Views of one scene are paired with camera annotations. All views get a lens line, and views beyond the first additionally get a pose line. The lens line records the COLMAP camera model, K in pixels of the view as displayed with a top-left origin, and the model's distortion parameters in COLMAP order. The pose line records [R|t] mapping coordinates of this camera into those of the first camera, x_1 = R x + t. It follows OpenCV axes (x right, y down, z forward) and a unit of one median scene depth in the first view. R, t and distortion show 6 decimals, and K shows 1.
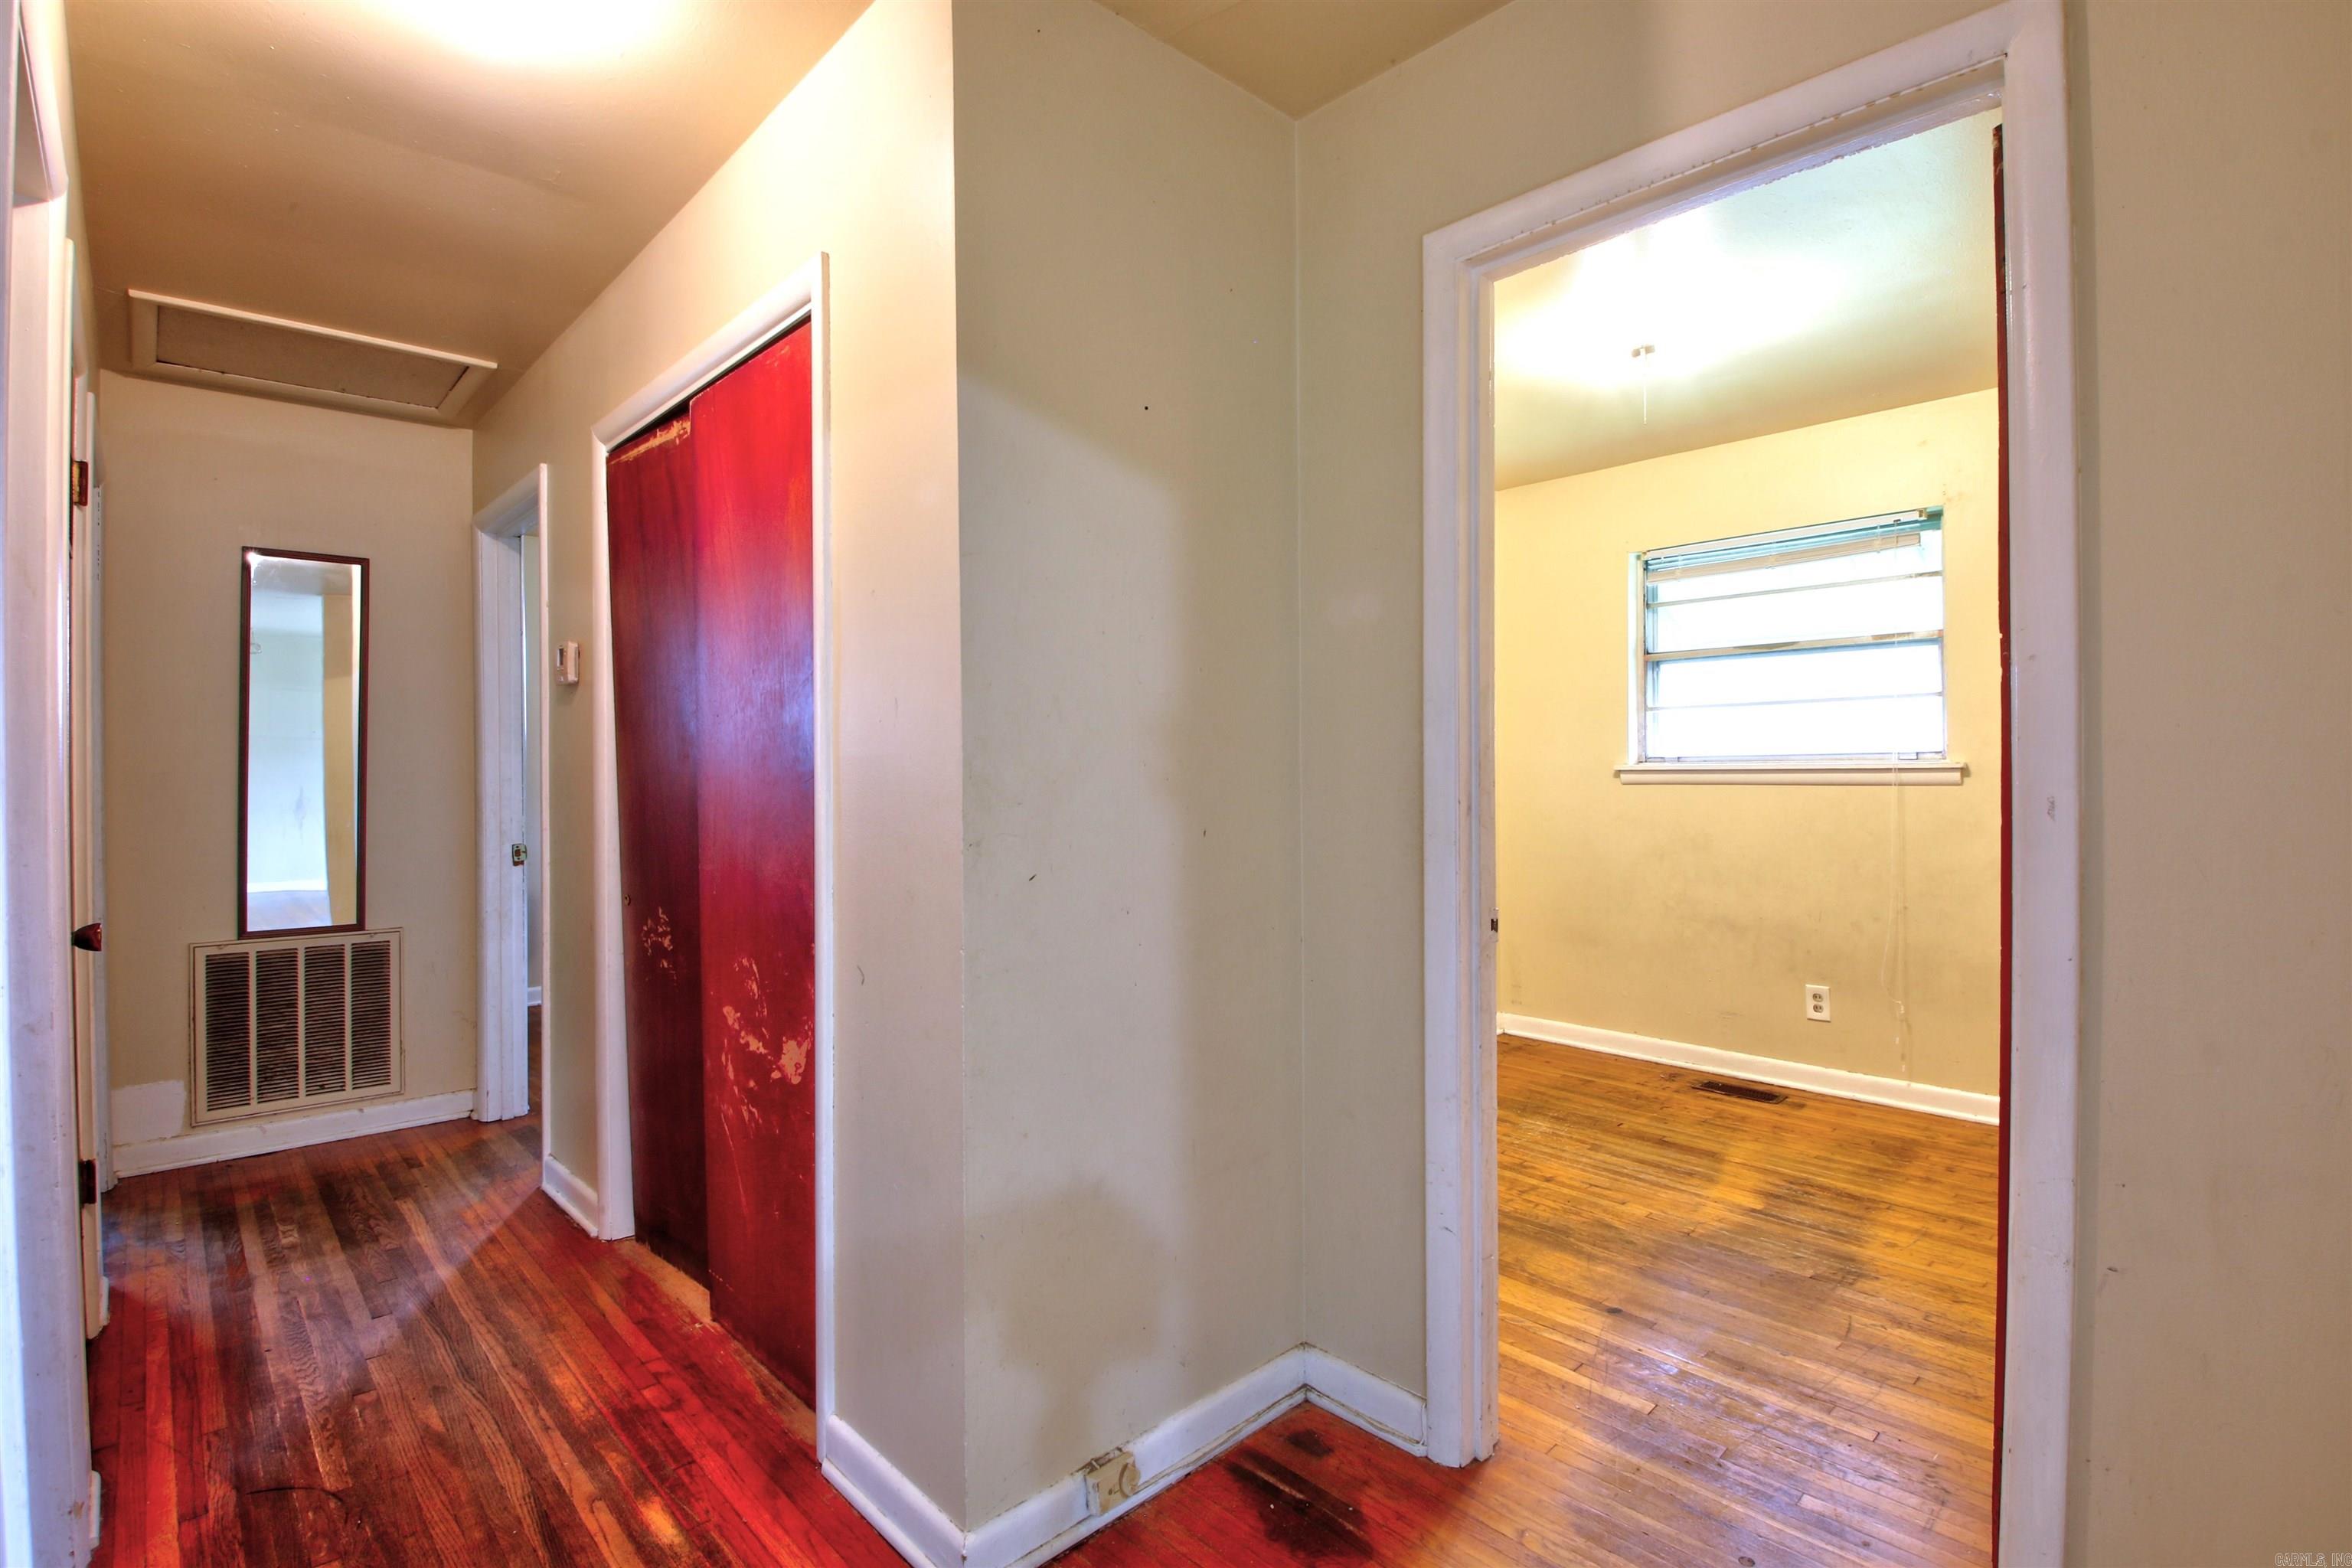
lens RADIAL K [[1117.1, 0, 1172.6], [0, 1117.1, 762.2], [0, 0, 1]] dist [0.003261, -0.020250]
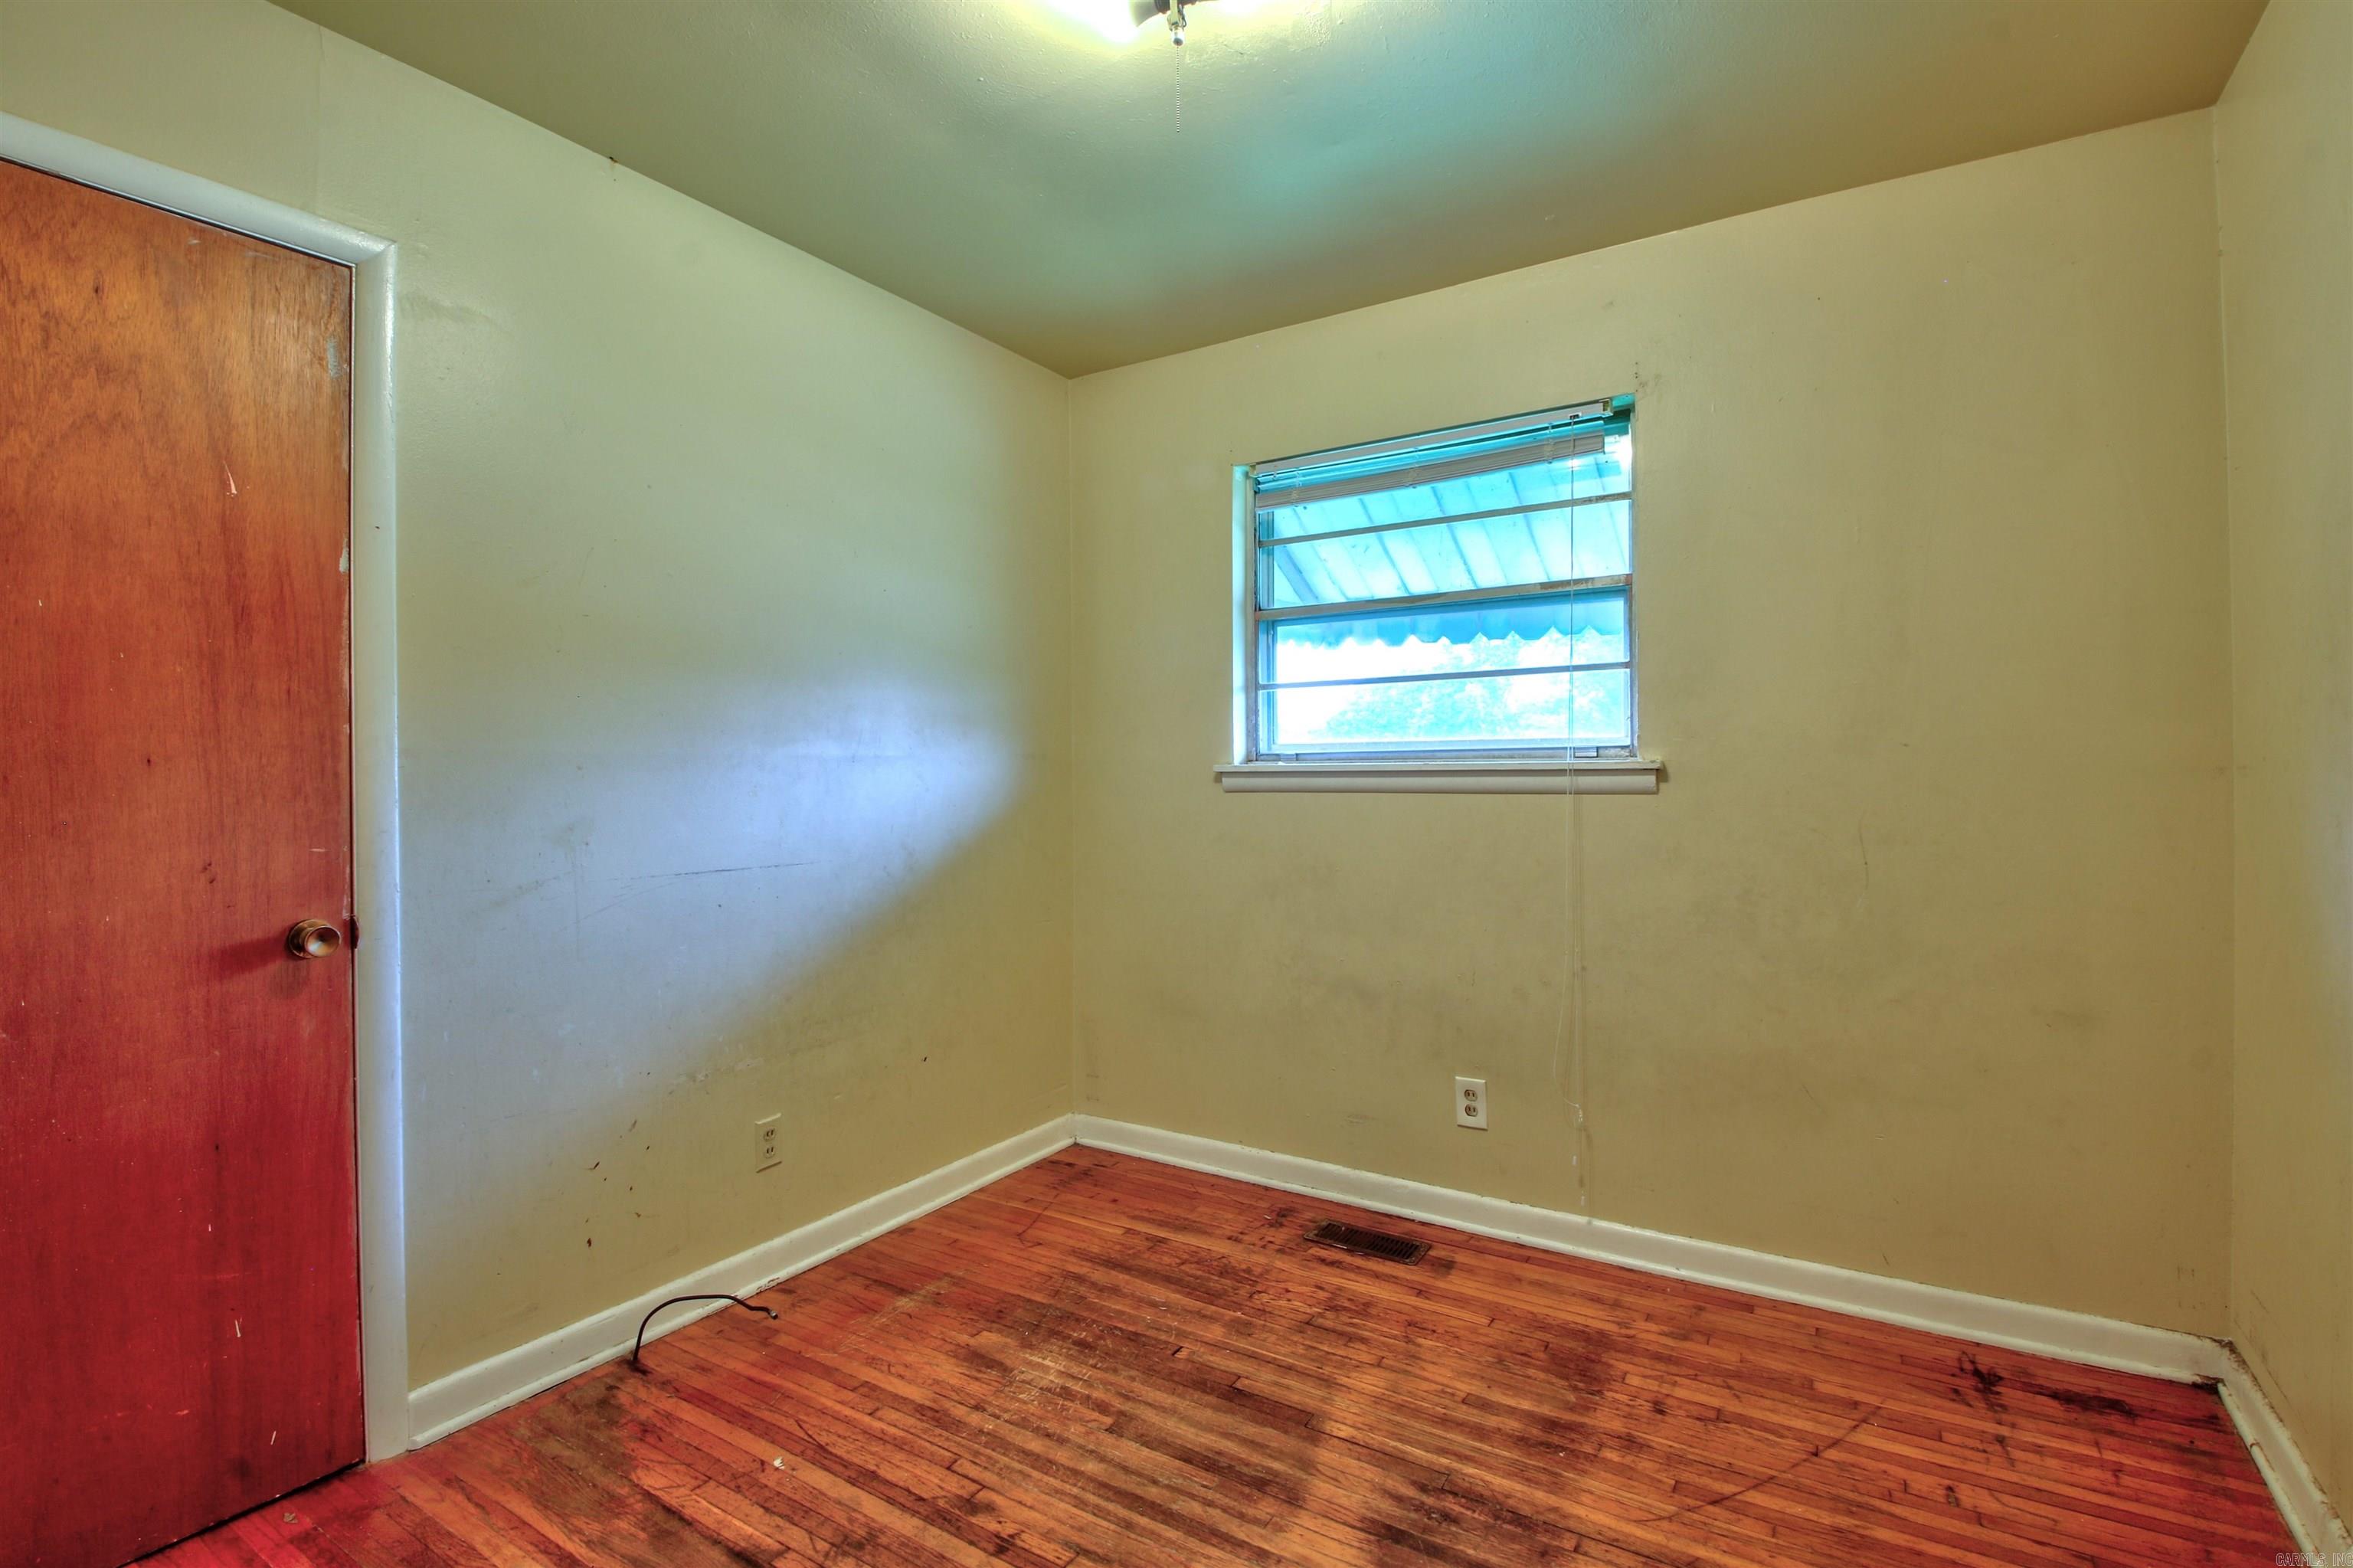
lens RADIAL K [[1111.9, 0, 1177.1], [0, 1111.9, 770.7], [0, 0, 1]] dist [0.016582, -0.021668]
pose [[0.967410, -0.001172, 0.253213, 0.233336], [-0.000431, 0.999980, 0.006273, 0.001905], [-0.253216, -0.006178, 0.967390, 0.388018]]
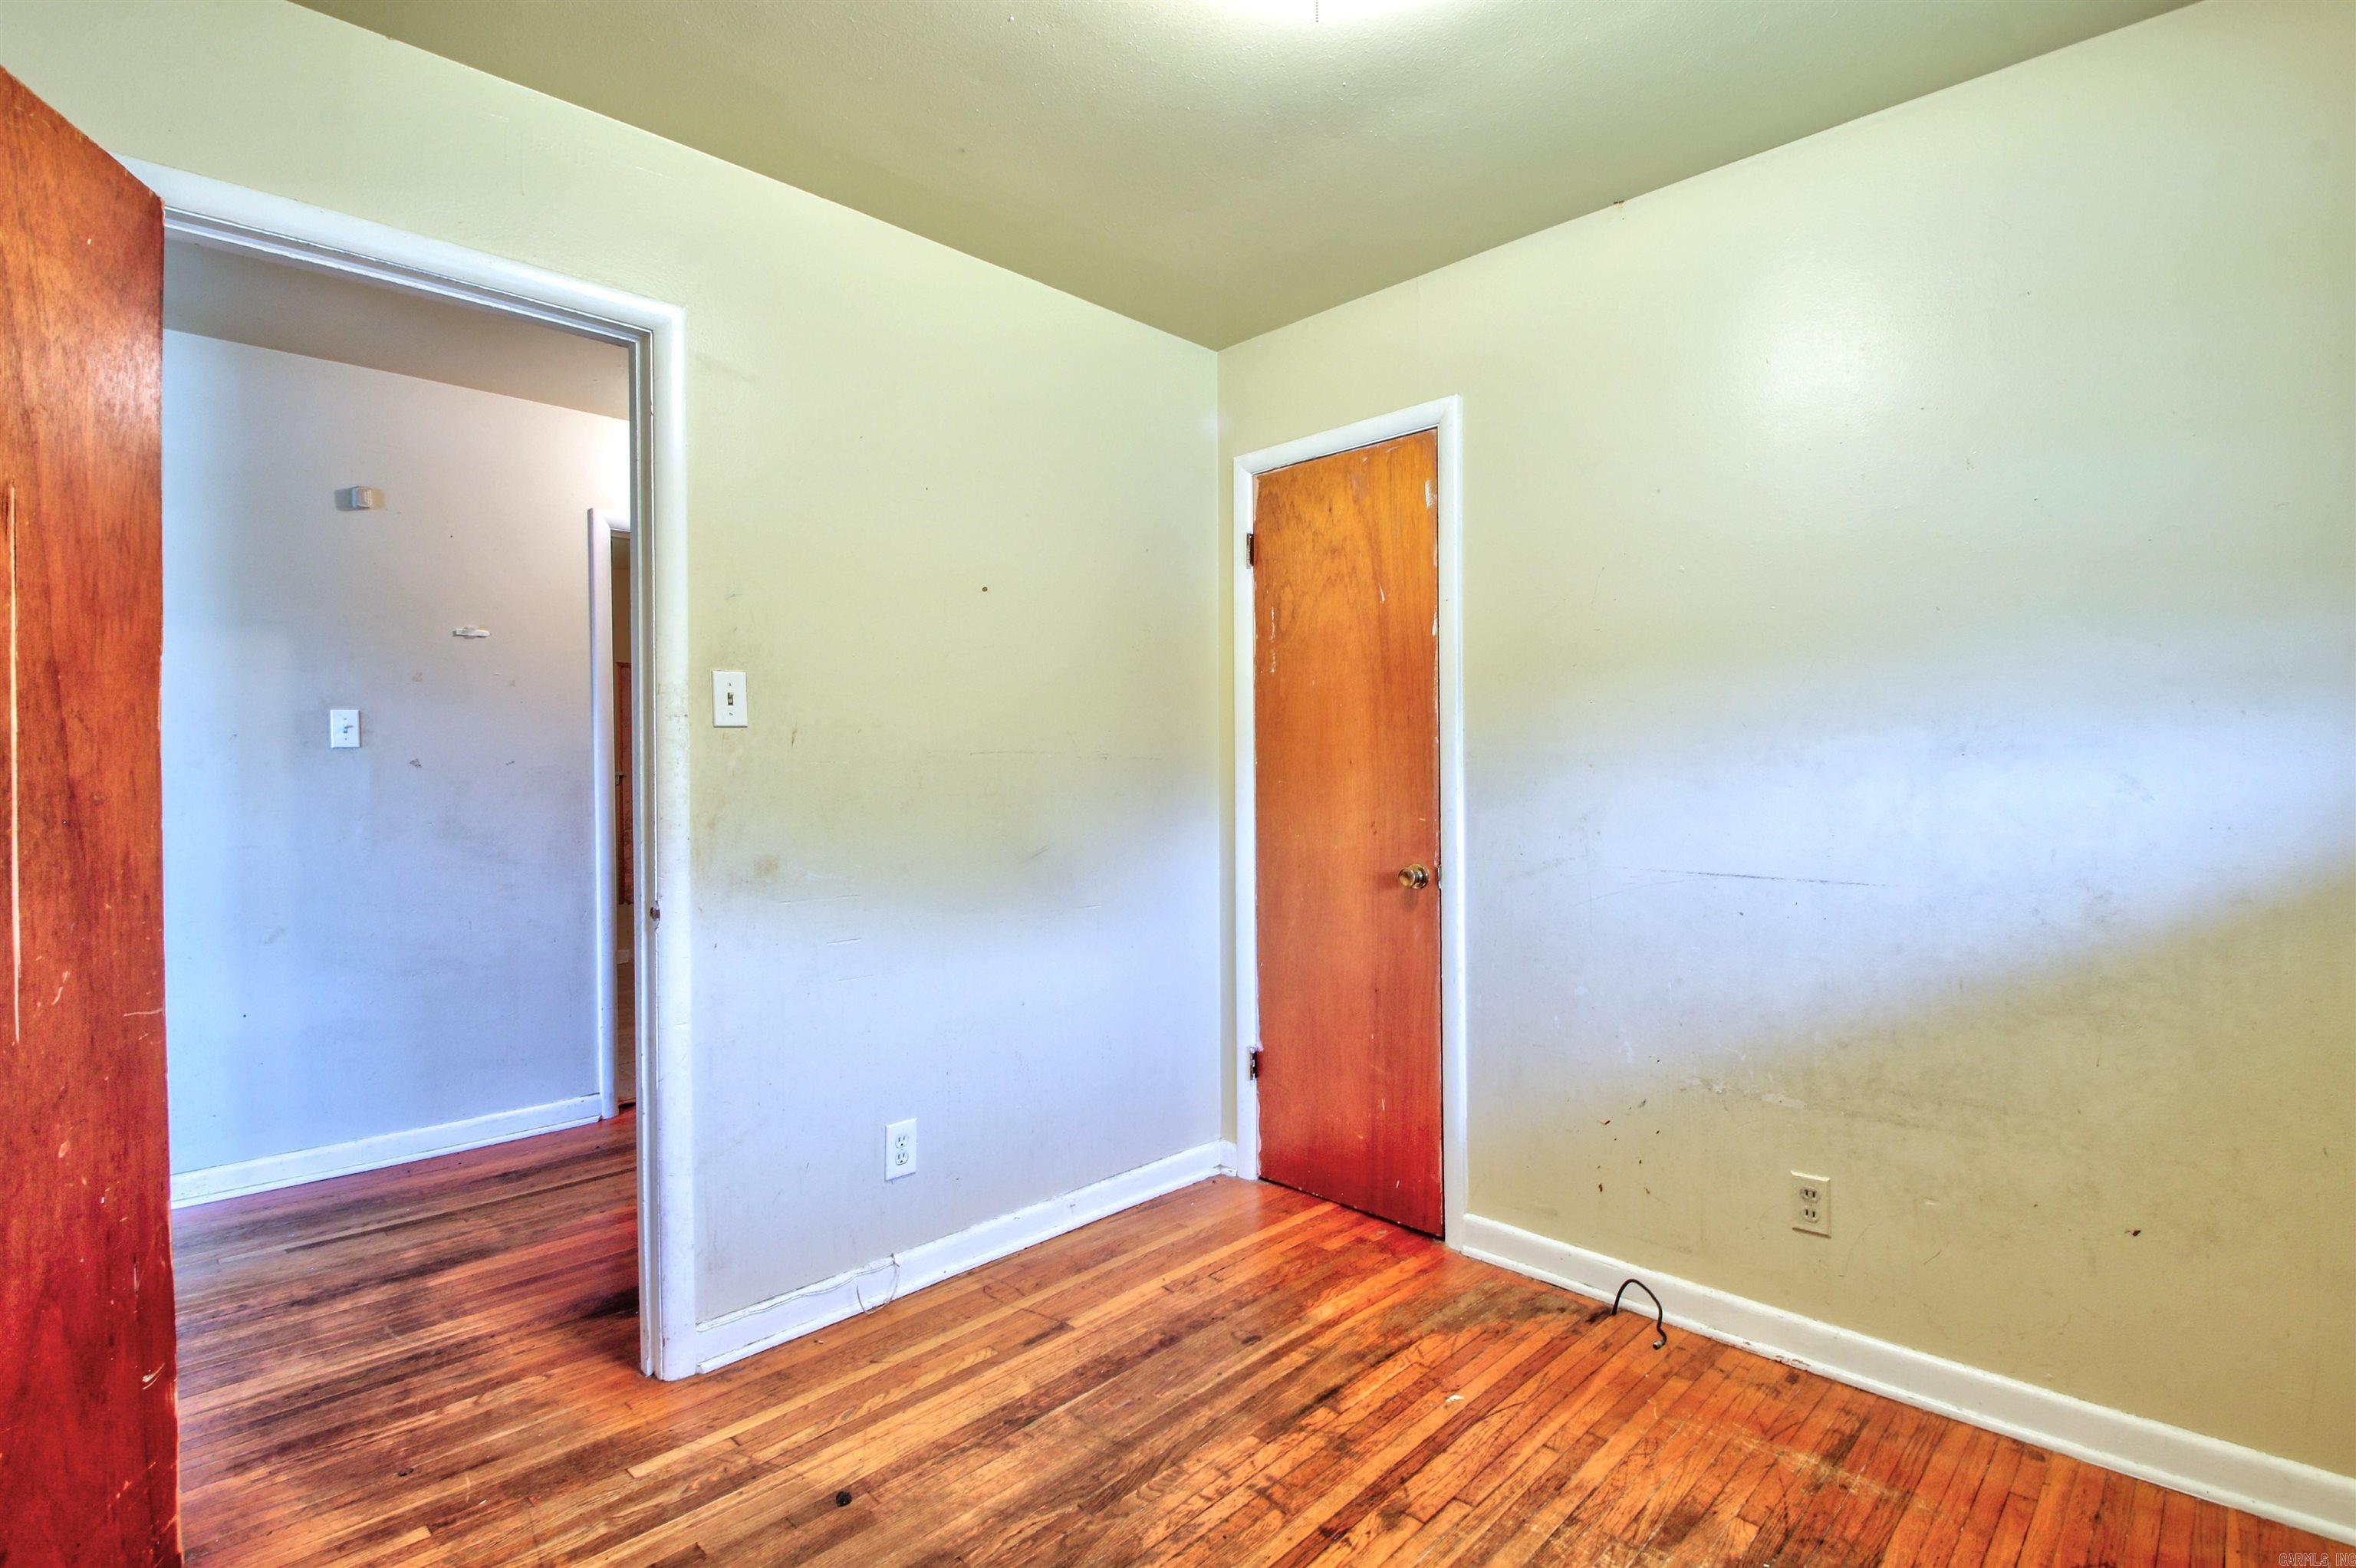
lens RADIAL K [[1108.2, 0, 1167.7], [0, 1108.2, 761.6], [0, 0, 1]] dist [0.001874, -0.019793]
pose [[0.036184, -0.003341, -0.999340, 0.716068], [0.009961, 0.999946, -0.002983, 0.001677], [0.999296, -0.009846, 0.036215, 0.748112]]
